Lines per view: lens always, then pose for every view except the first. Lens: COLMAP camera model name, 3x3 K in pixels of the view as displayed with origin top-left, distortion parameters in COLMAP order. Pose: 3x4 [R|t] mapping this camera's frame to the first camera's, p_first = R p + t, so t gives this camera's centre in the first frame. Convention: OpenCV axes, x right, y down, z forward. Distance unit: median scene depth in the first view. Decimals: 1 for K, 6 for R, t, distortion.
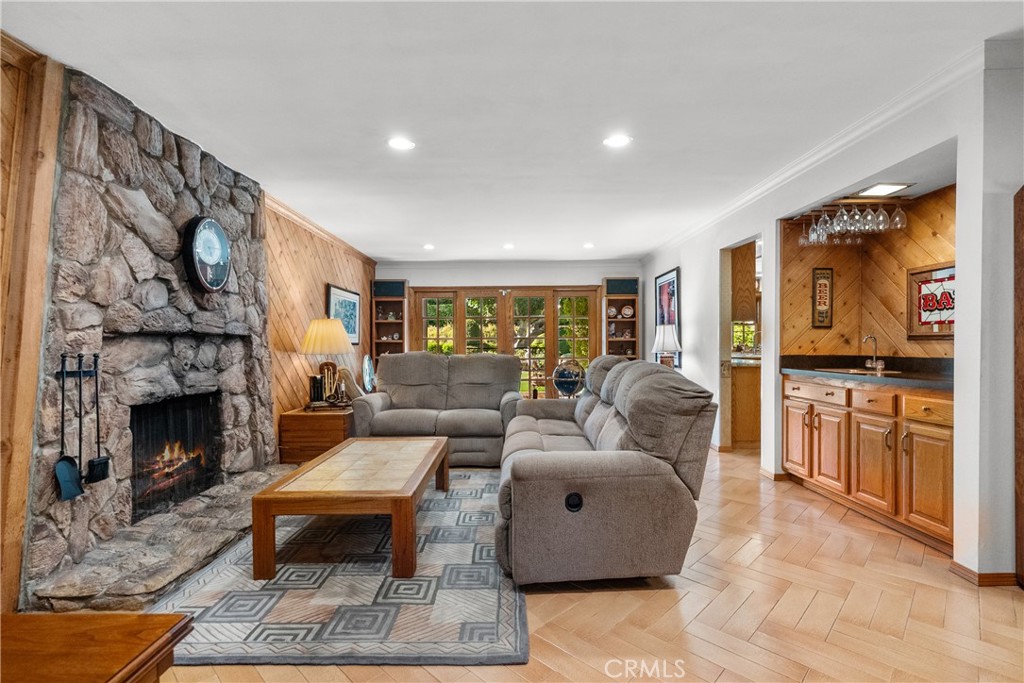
lens RADIAL K [[467.2, 0, 514.3], [0, 467.2, 343.0], [0, 0, 1]] dist [-0.002721, 0.000602]
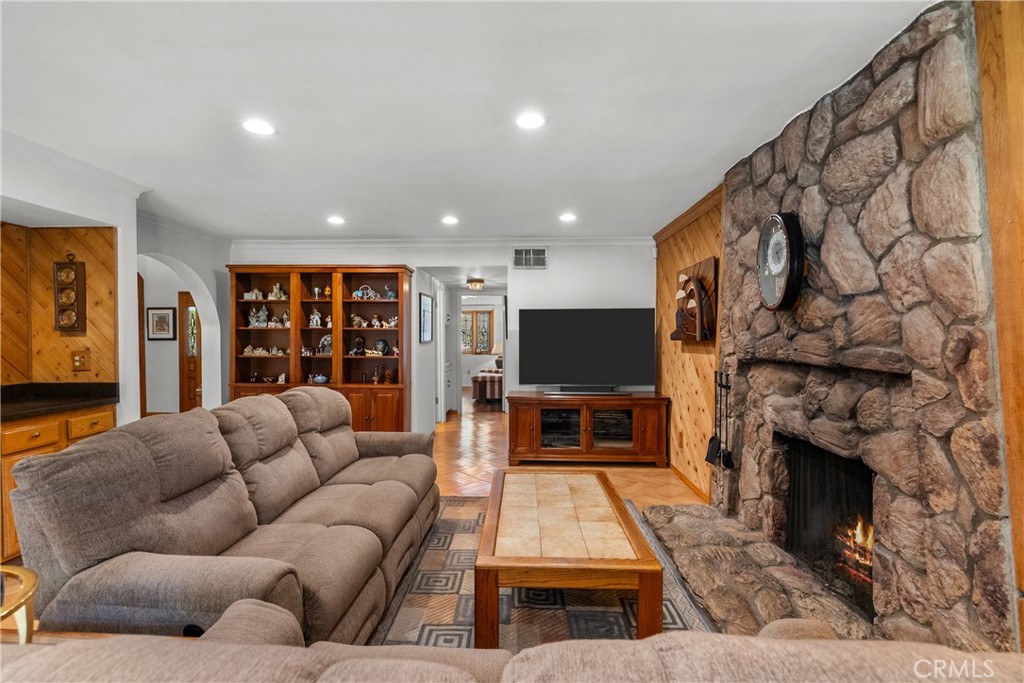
lens RADIAL K [[467.2, 0, 510.4], [0, 467.2, 340.1], [0, 0, 1]] dist [-0.002721, 0.000602]
pose [[-0.998919, 0.007765, 0.045826, -0.234897], [0.008086, 0.999944, 0.006825, -0.064956], [-0.045771, 0.007188, -0.998926, 1.718132]]
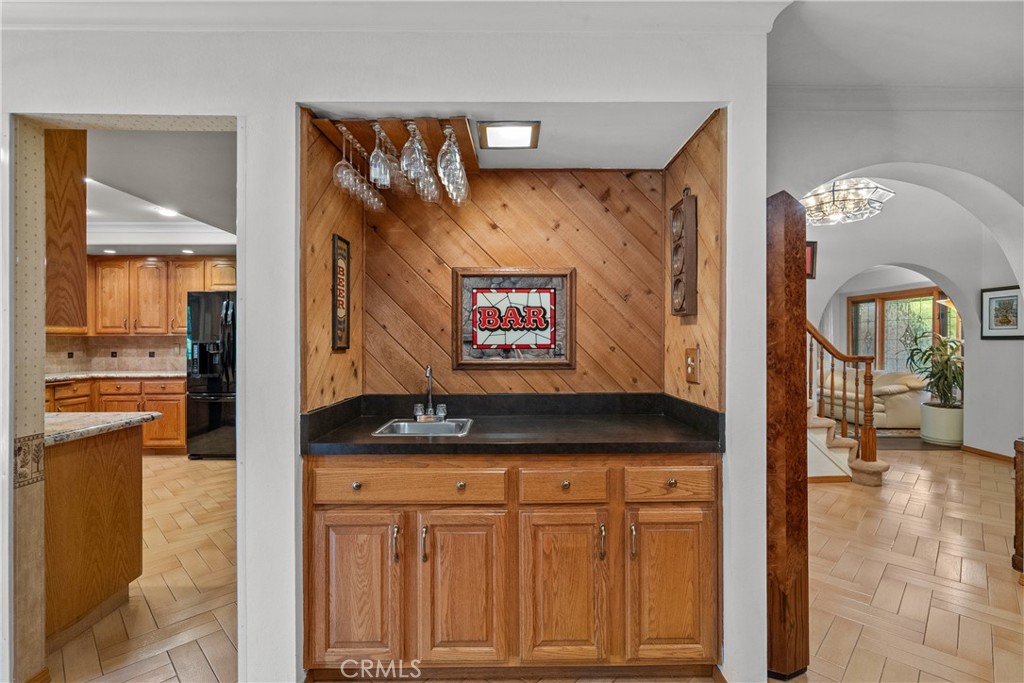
lens RADIAL K [[467.2, 0, 513.6], [0, 467.2, 342.8], [0, 0, 1]] dist [-0.002721, 0.000602]
pose [[0.010931, 0.001606, 0.999939, 0.158133], [-0.000090, 0.999999, -0.001605, -0.047734], [-0.999940, -0.000072, 0.010931, 0.946539]]
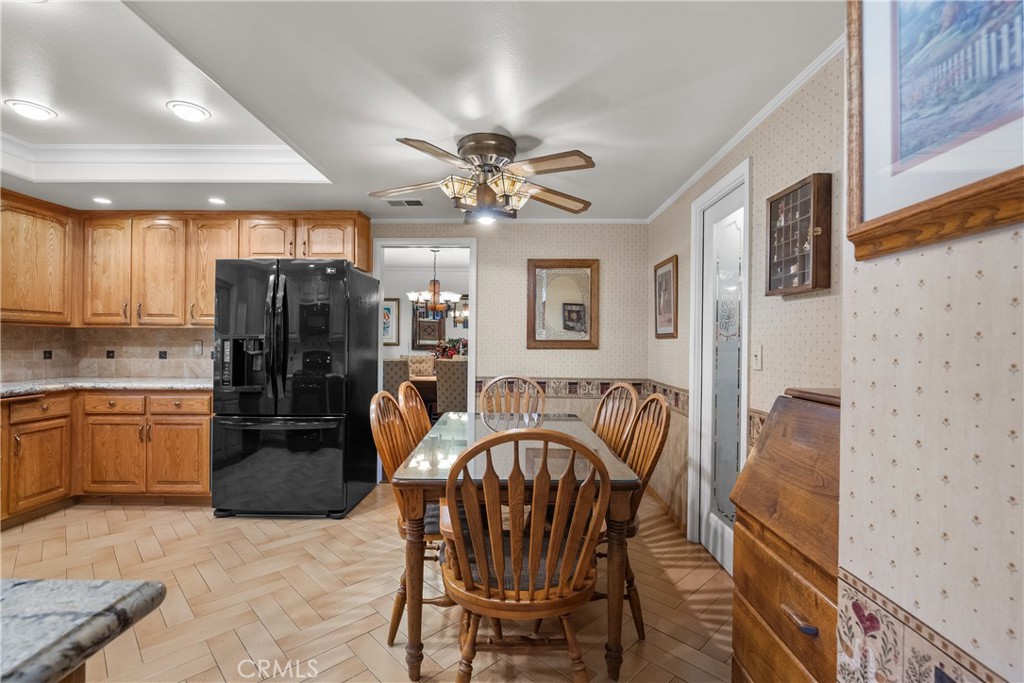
lens RADIAL K [[467.2, 0, 514.2], [0, 467.2, 344.6], [0, 0, 1]] dist [-0.002721, 0.000602]
pose [[0.033989, 0.005282, 0.999408, 0.371624], [-0.010156, 0.999936, -0.004939, -0.043627], [-0.999371, -0.009982, 0.034041, 1.108880]]
